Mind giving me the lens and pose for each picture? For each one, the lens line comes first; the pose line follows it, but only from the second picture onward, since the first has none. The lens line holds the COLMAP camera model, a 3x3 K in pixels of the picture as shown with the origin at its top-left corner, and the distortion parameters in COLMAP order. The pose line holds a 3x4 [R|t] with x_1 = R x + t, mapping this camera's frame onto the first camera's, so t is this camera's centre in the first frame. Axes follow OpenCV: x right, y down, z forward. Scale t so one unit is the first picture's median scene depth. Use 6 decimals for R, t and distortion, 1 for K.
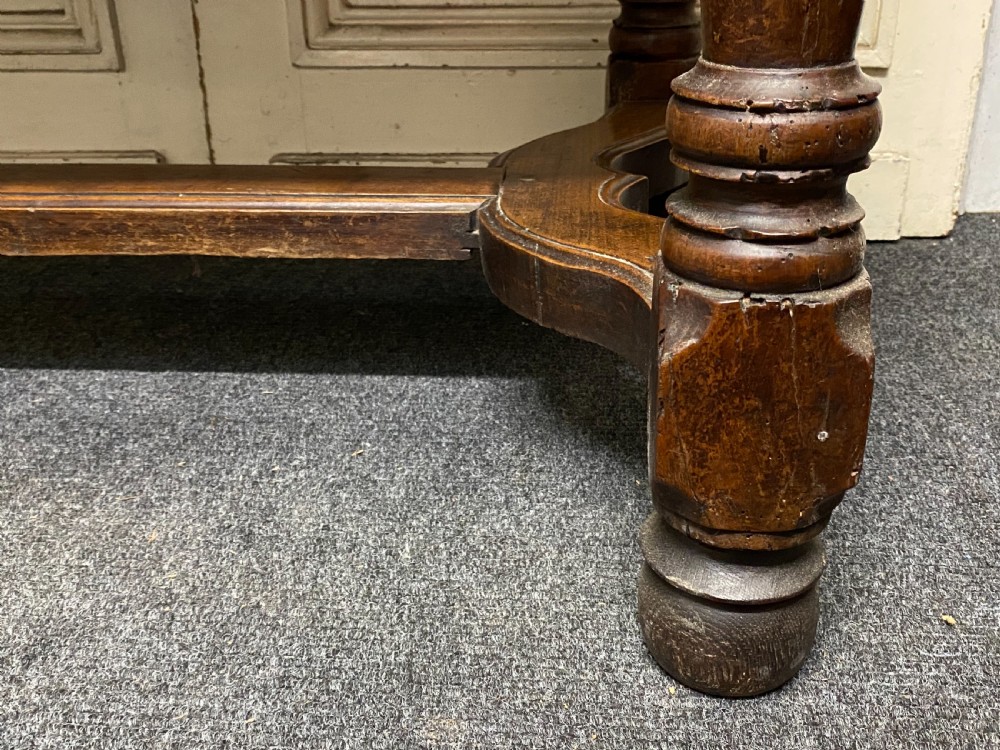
lens RADIAL K [[1040.5, 0, 498.7], [0, 1040.5, 375.4], [0, 0, 1]] dist [0.090686, -0.268510]
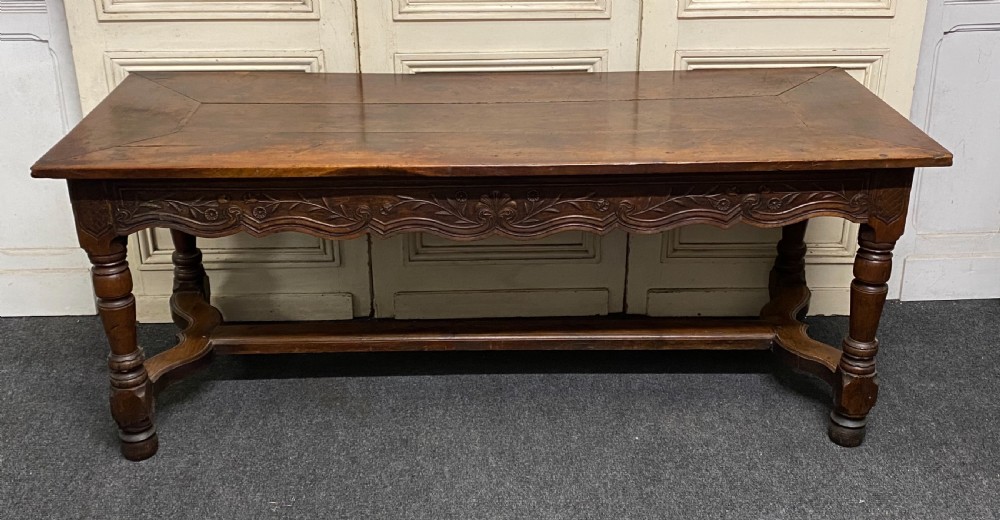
lens RADIAL K [[1023.4, 0, 500.6], [0, 1023.4, 241.9], [0, 0, 1]] dist [0.126887, -0.298055]
pose [[0.995111, -0.023350, 0.095966, -1.160175], [0.025537, 0.999440, -0.021625, -0.376527], [-0.095408, 0.023970, 0.995150, -2.332127]]
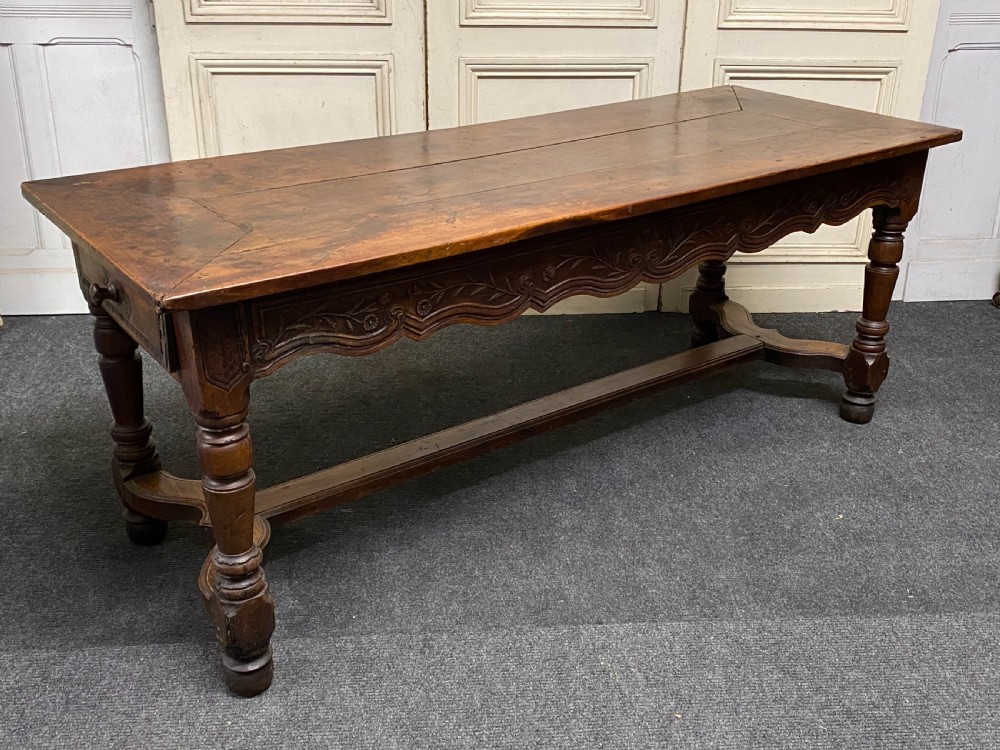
lens RADIAL K [[1031.1, 0, 499.6], [0, 1031.1, 376.6], [0, 0, 1]] dist [0.106496, -0.247959]
pose [[0.987951, -0.028216, 0.152173, -1.618074], [0.029862, 0.999518, -0.008540, 0.090279], [-0.151859, 0.012981, 0.988317, -2.616120]]
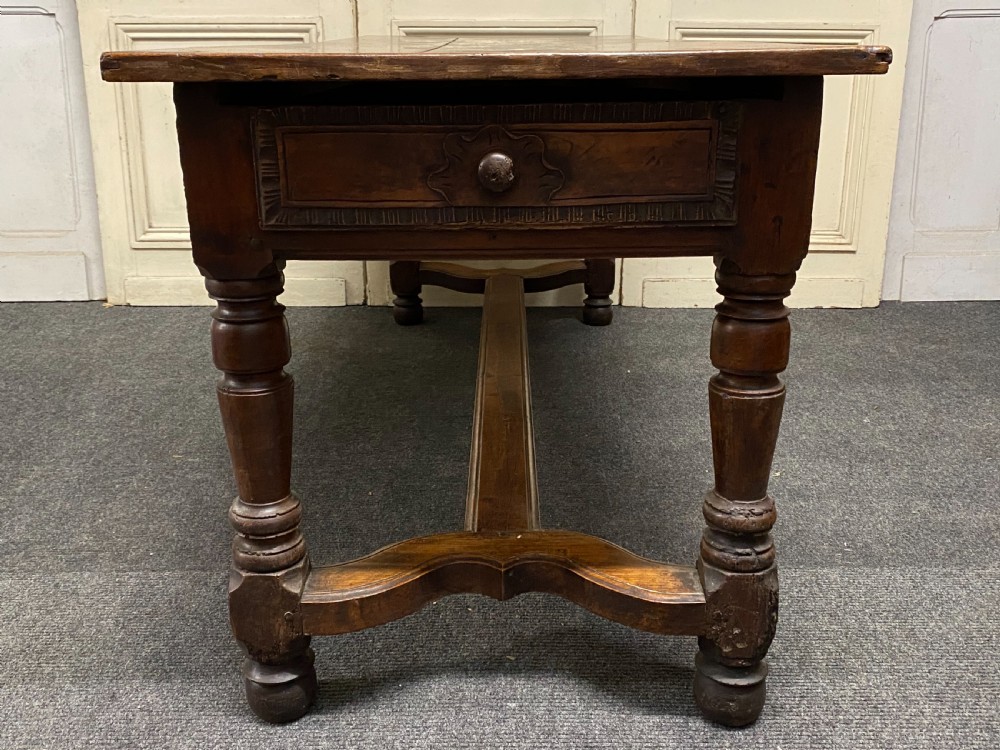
lens RADIAL K [[1026.1, 0, 498.0], [0, 1026.1, 373.0], [0, 0, 1]] dist [0.177790, -0.485298]
pose [[0.996241, -0.001035, 0.086624, -1.117621], [0.012719, 0.990840, -0.134442, 0.548318], [-0.085691, 0.135038, 0.987128, -2.242955]]
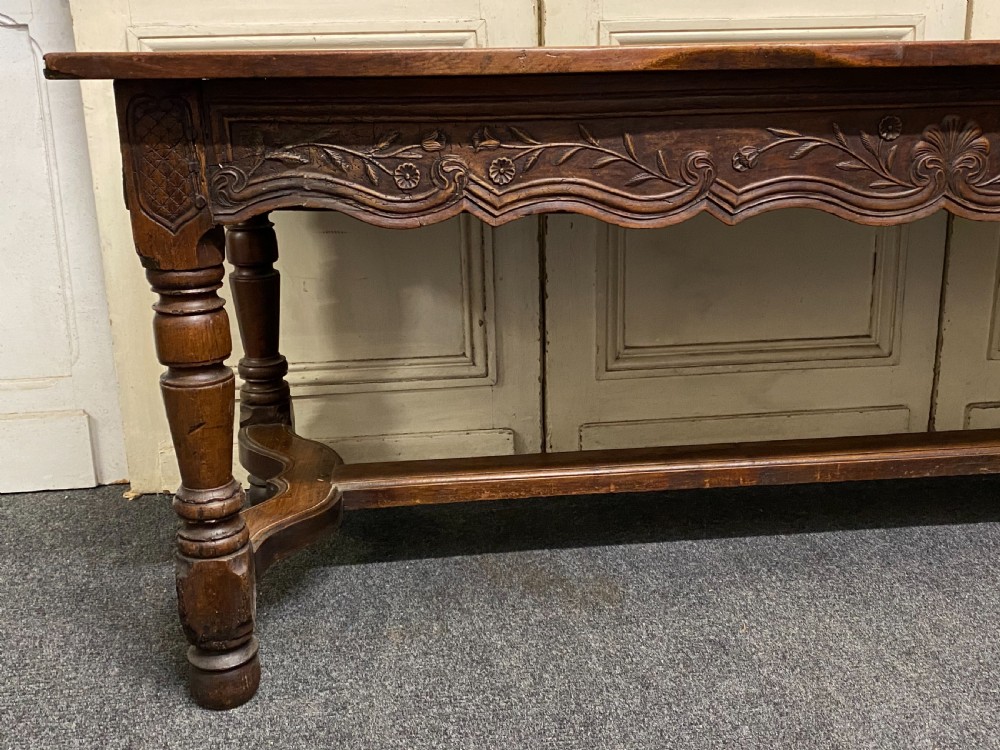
lens RADIAL K [[1034.0, 0, 503.3], [0, 1034.0, 373.9], [0, 0, 1]] dist [0.074433, -0.146334]
pose [[0.982801, -0.050386, 0.177663, -1.770566], [0.077212, 0.986047, -0.147476, -0.067855], [-0.167754, 0.158657, 0.972978, -0.895530]]
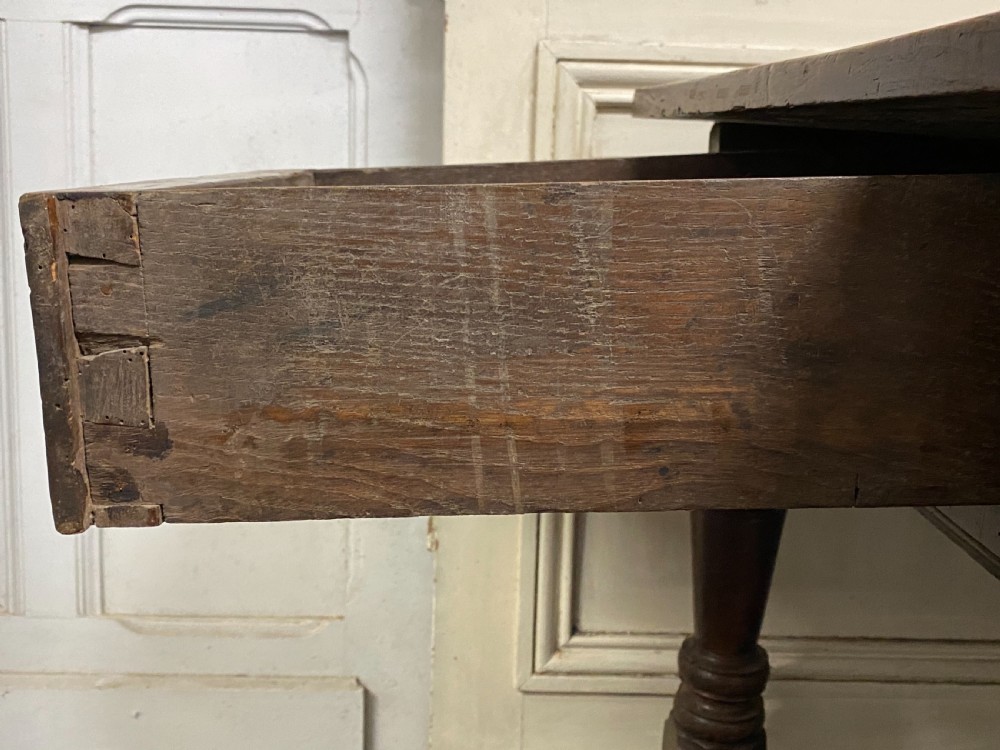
lens RADIAL K [[1031.1, 0, 499.6], [0, 1031.1, 376.6], [0, 0, 1]] dist [0.106496, -0.247959]
pose [[0.991816, 0.035738, 0.122569, -2.269103], [-0.006914, 0.973649, -0.227949, -0.473361], [-0.127485, 0.225236, 0.965928, 0.090833]]
